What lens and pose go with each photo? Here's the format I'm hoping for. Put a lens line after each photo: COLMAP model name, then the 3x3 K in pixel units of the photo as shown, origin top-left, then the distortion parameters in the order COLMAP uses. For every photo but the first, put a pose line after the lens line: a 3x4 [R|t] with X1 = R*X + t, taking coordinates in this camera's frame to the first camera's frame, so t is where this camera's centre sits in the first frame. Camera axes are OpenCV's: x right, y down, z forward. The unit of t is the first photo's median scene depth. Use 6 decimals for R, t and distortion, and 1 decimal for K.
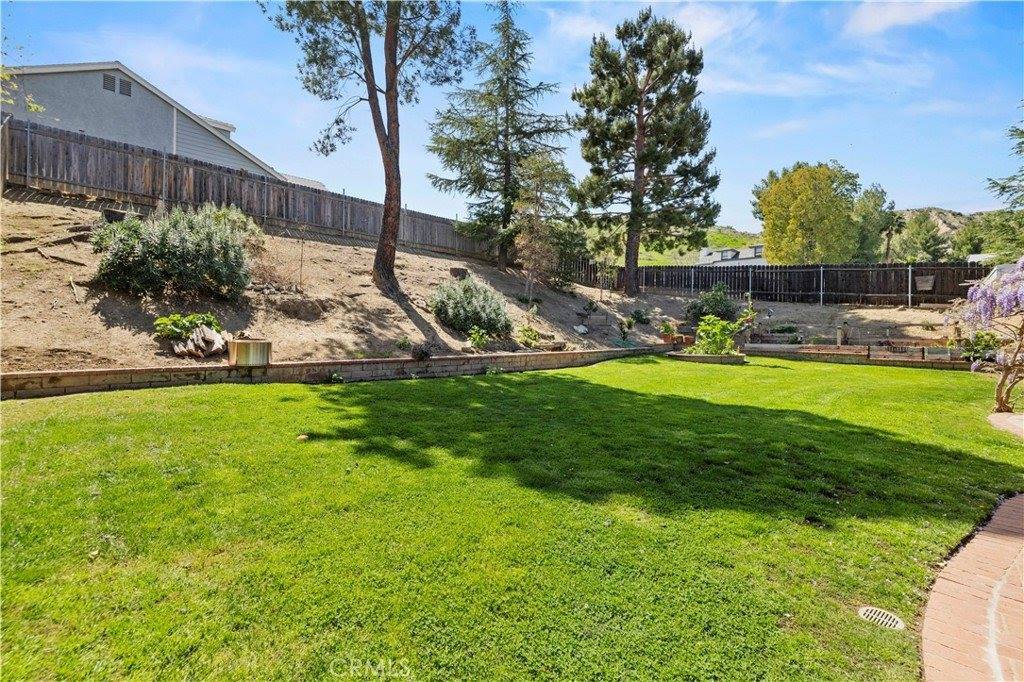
lens RADIAL K [[446.1, 0, 508.0], [0, 446.1, 333.3], [0, 0, 1]] dist [0.017279, -0.000061]
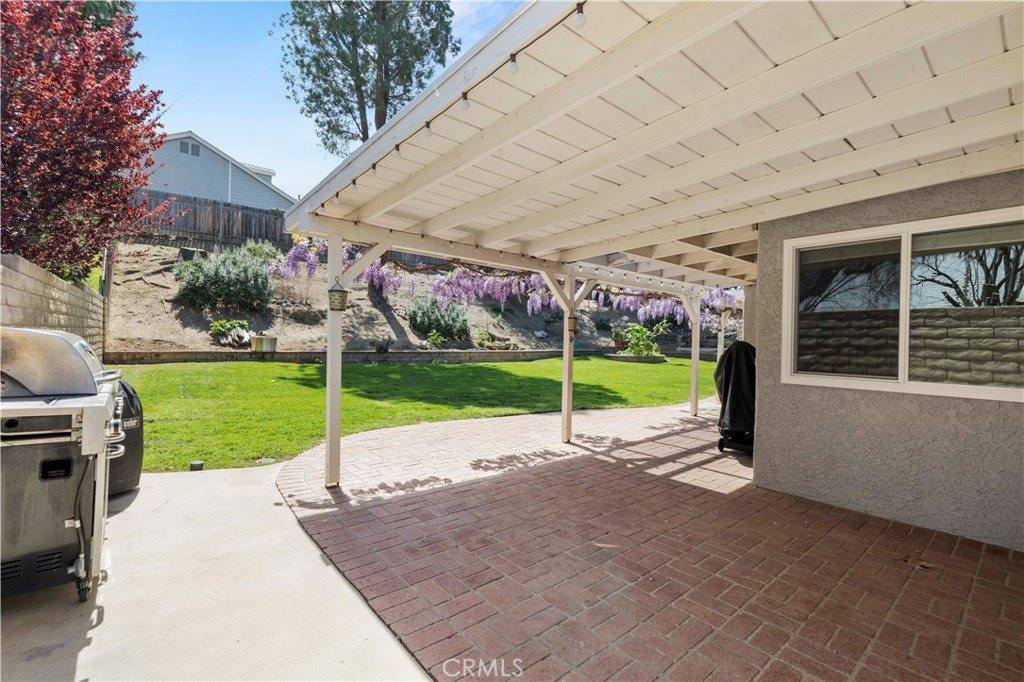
lens RADIAL K [[446.1, 0, 516.8], [0, 446.1, 343.0], [0, 0, 1]] dist [0.017279, -0.000061]
pose [[0.996497, 0.013427, -0.082548, 0.385534], [-0.012572, 0.999862, 0.010868, 0.007885], [0.082683, -0.009792, 0.996528, -0.447744]]
